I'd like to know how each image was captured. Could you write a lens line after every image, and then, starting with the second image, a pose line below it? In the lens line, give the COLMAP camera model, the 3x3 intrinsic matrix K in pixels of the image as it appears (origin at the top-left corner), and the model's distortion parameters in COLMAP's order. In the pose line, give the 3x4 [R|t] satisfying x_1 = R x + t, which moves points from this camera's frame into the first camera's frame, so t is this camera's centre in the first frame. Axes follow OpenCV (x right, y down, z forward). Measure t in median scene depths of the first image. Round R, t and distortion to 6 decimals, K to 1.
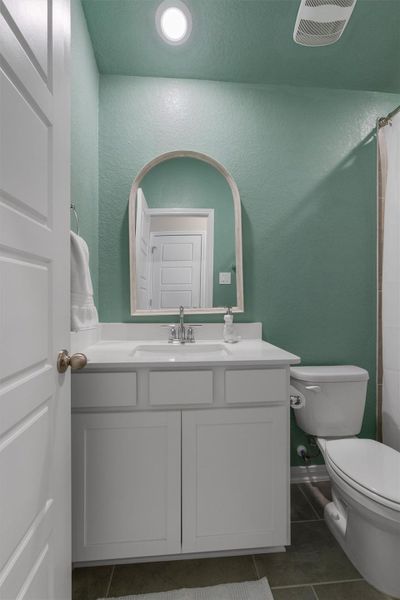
lens RADIAL K [[267.5, 0, 203.5], [0, 267.5, 298.9], [0, 0, 1]] dist [-0.008902, 0.003114]
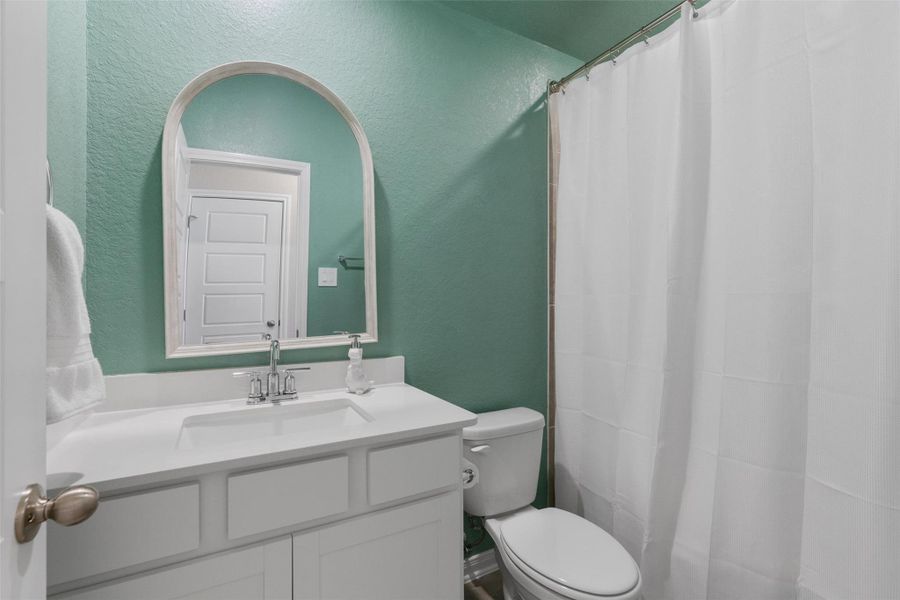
lens RADIAL K [[401.2, 0, 450.3], [0, 401.2, 300.0], [0, 0, 1]] dist [-0.008902, 0.003114]
pose [[0.916985, 0.001290, 0.398920, -0.072019], [0.000170, 0.999993, -0.003625, -0.045696], [-0.398922, 0.003392, 0.916978, 0.063865]]
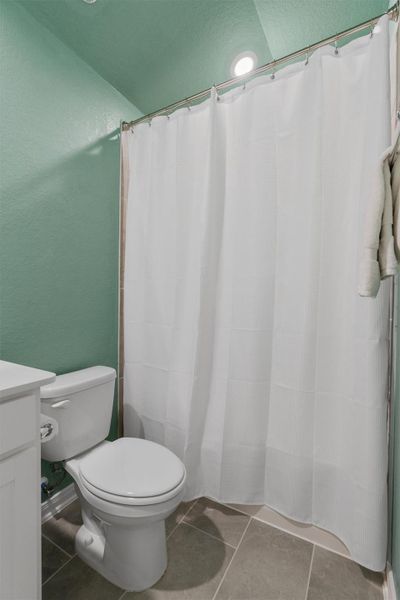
lens RADIAL K [[267.5, 0, 201.6], [0, 267.5, 300.6], [0, 0, 1]] dist [-0.008902, 0.003114]
pose [[0.577407, -0.003028, 0.816451, -0.006888], [-0.010090, 0.999890, 0.010844, 0.002826], [-0.816394, -0.014500, 0.577313, 0.161637]]
